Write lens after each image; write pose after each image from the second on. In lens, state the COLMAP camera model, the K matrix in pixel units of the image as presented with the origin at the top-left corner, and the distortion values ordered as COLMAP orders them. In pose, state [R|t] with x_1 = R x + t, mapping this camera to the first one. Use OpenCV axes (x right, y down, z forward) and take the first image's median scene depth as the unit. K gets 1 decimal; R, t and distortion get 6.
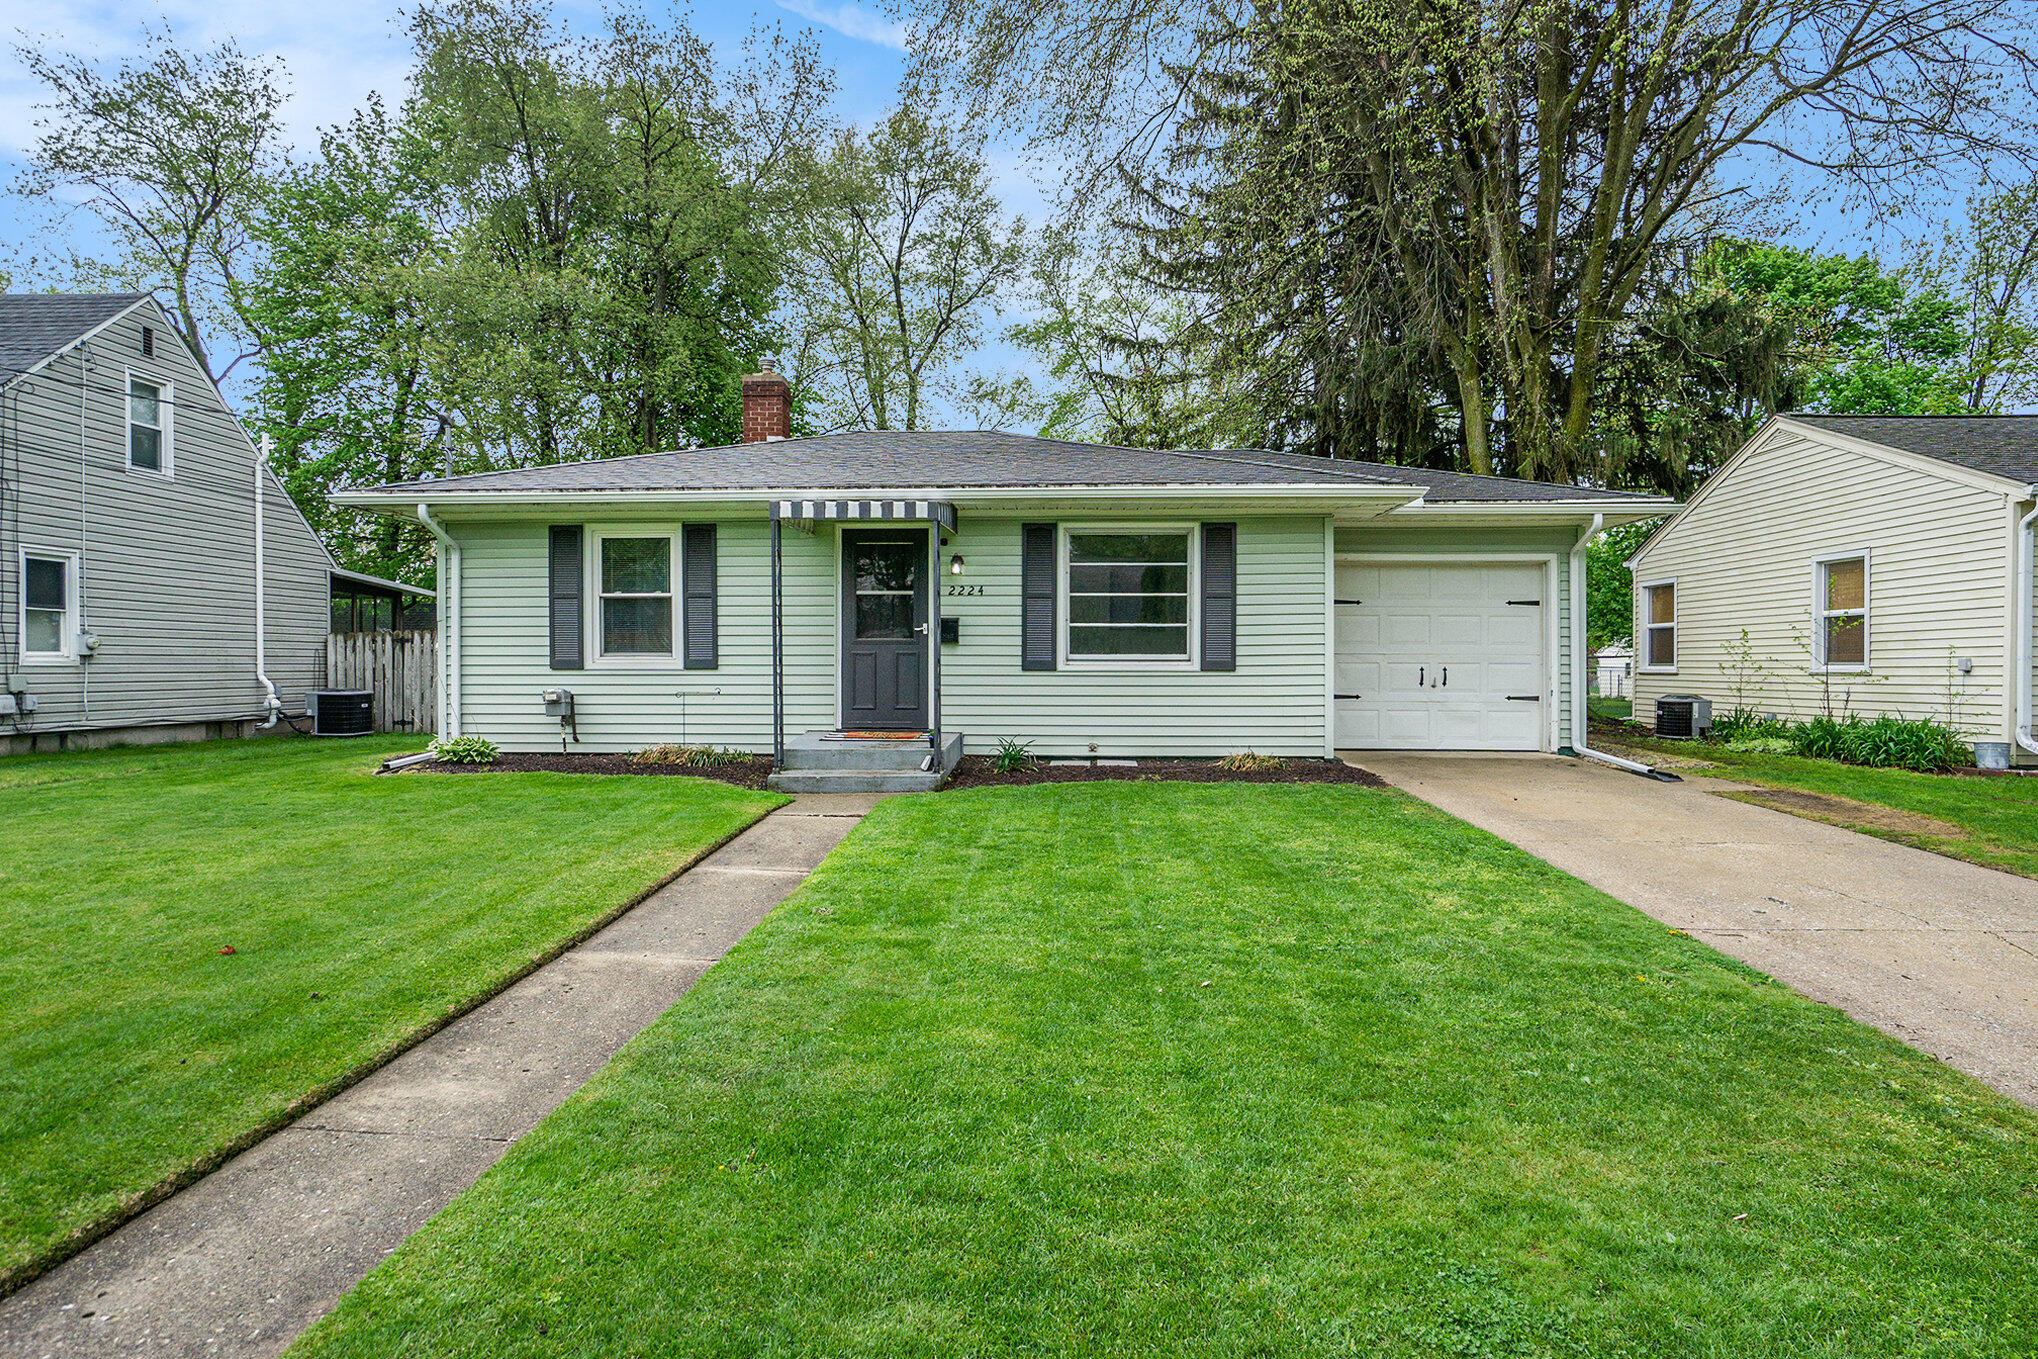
lens RADIAL K [[1094.0, 0, 1010.2], [0, 1094.0, 674.5], [0, 0, 1]] dist [-0.014758, 0.005714]
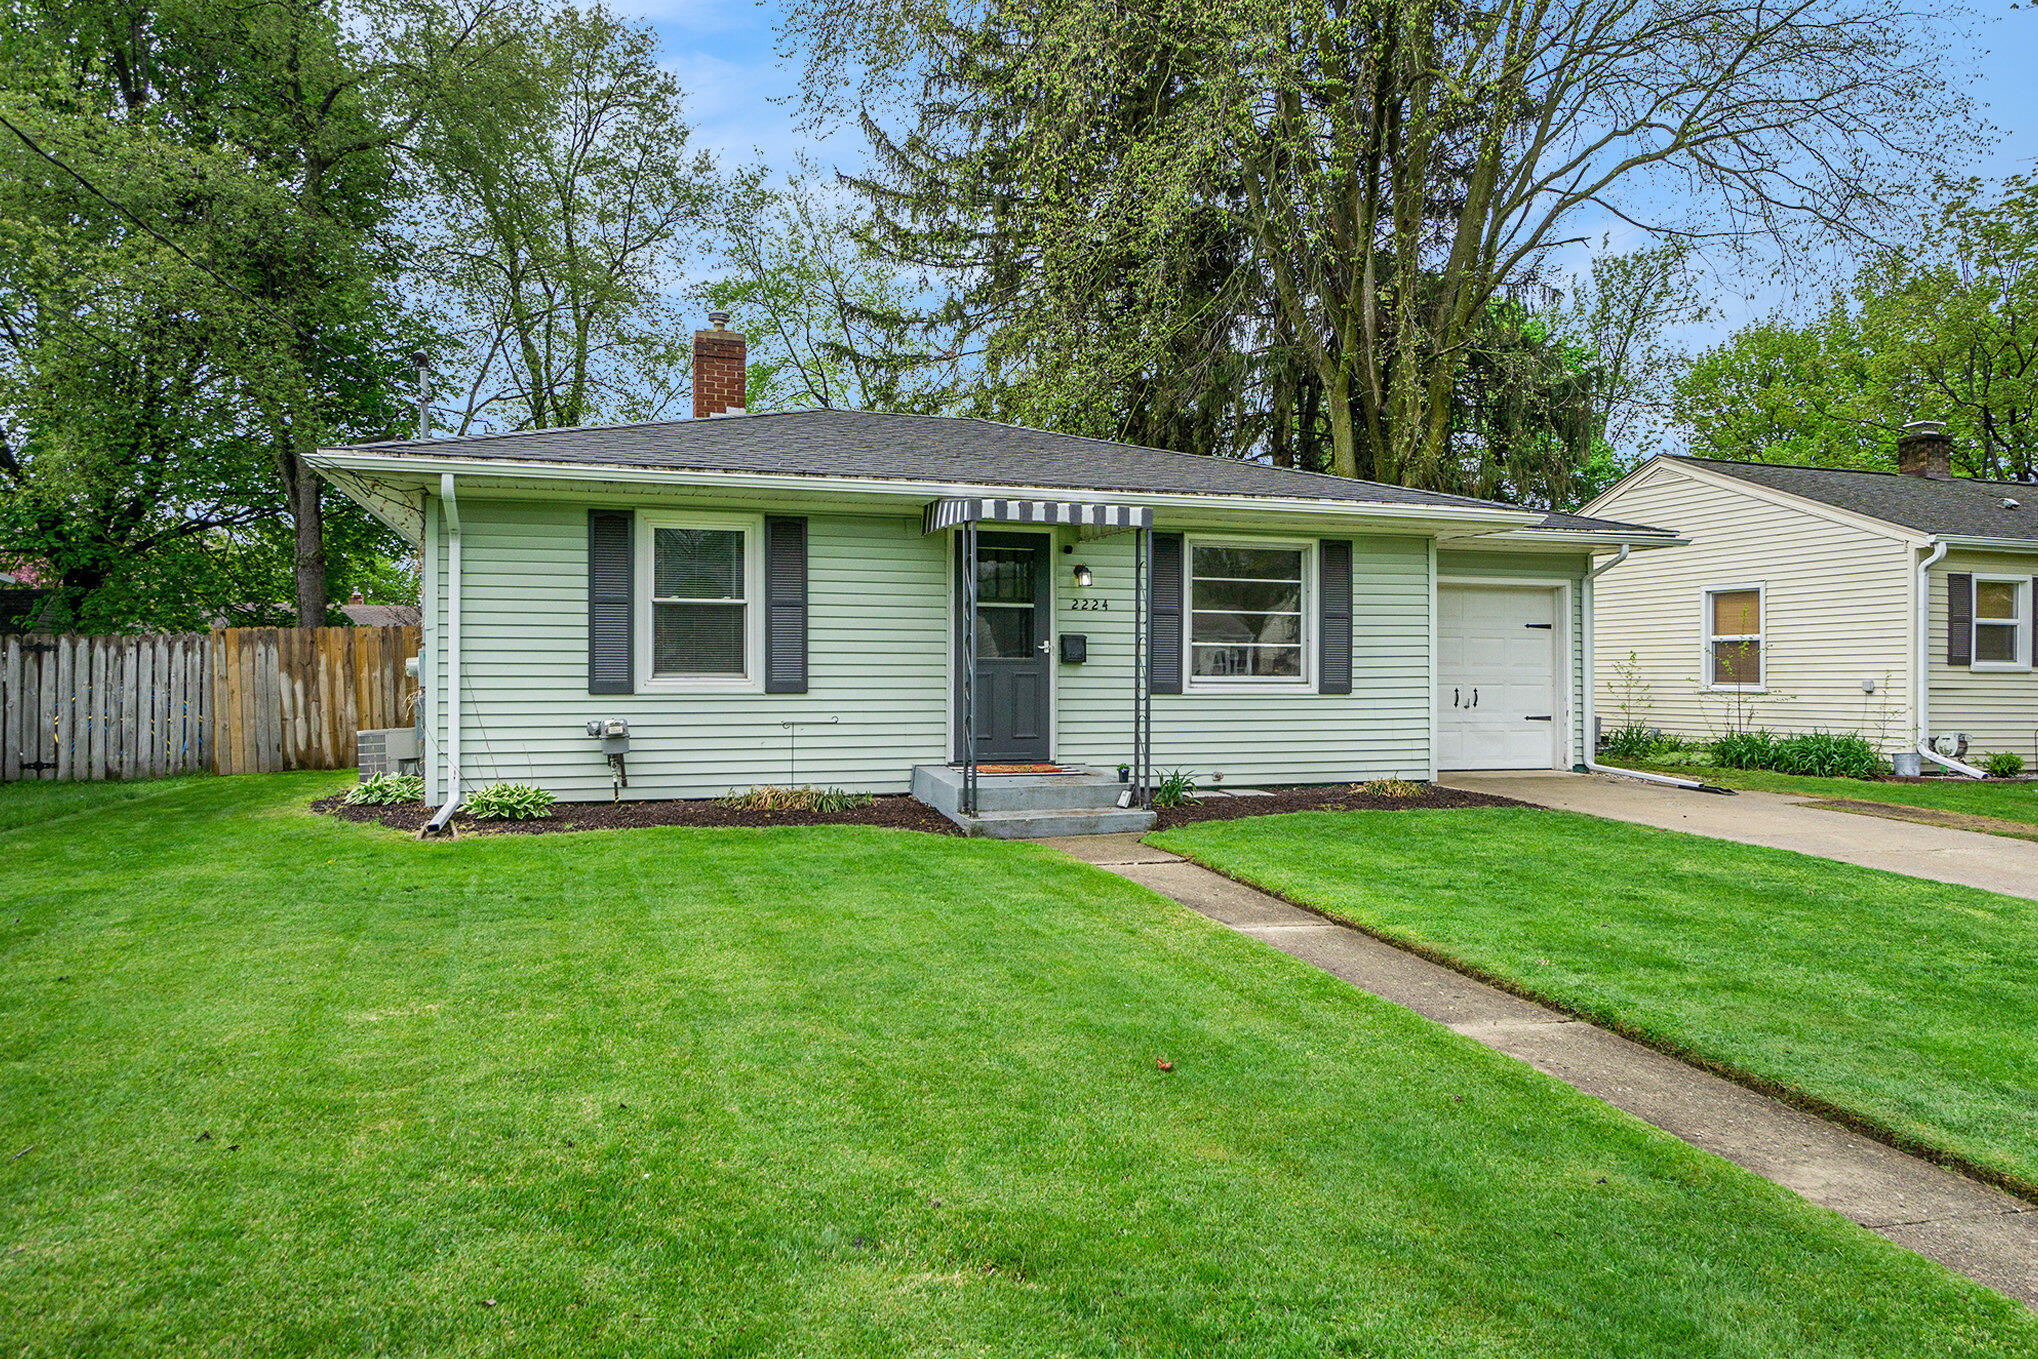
lens RADIAL K [[1240.0, 0, 1024.4], [0, 1240.0, 664.3], [0, 0, 1]] dist [0.007088, -0.001581]
pose [[0.940049, 0.004937, 0.341003, -0.432943], [0.001392, 0.999831, -0.018313, -0.009282], [-0.341036, 0.017689, 0.939884, 0.065075]]
